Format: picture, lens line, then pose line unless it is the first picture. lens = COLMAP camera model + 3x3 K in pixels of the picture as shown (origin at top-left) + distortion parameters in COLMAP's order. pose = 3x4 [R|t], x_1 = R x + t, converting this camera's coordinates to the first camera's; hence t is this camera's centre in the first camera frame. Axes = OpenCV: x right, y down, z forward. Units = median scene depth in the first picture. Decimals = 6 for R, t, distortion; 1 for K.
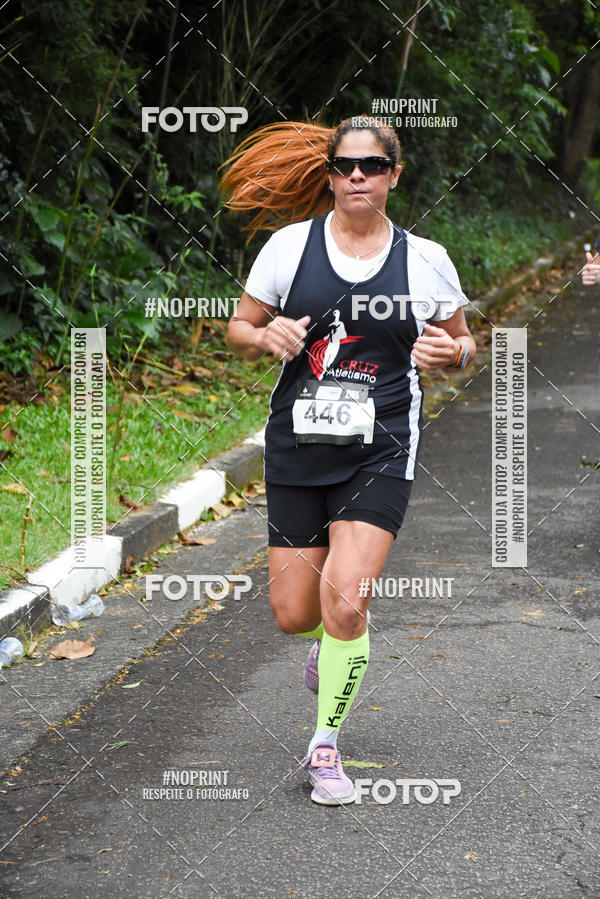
lens RADIAL K [[2964.5, 0, 334.4], [0, 2964.5, 435.6], [0, 0, 1]] dist [1.293848, 1.652357]
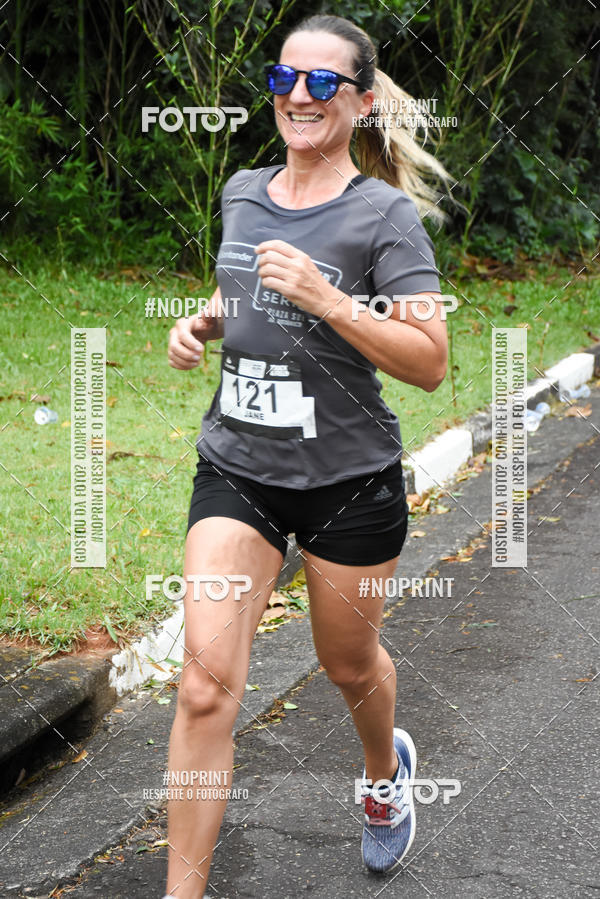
lens RADIAL K [[2378.7, 0, 300.0], [0, 2378.7, 449.5], [0, 0, 1]] dist [0.759568, 1.585861]
pose [[0.990695, 0.018529, -0.134832, -0.039744], [-0.013295, 0.999126, 0.039620, 0.027343], [0.135449, -0.037459, 0.990076, -0.247379]]
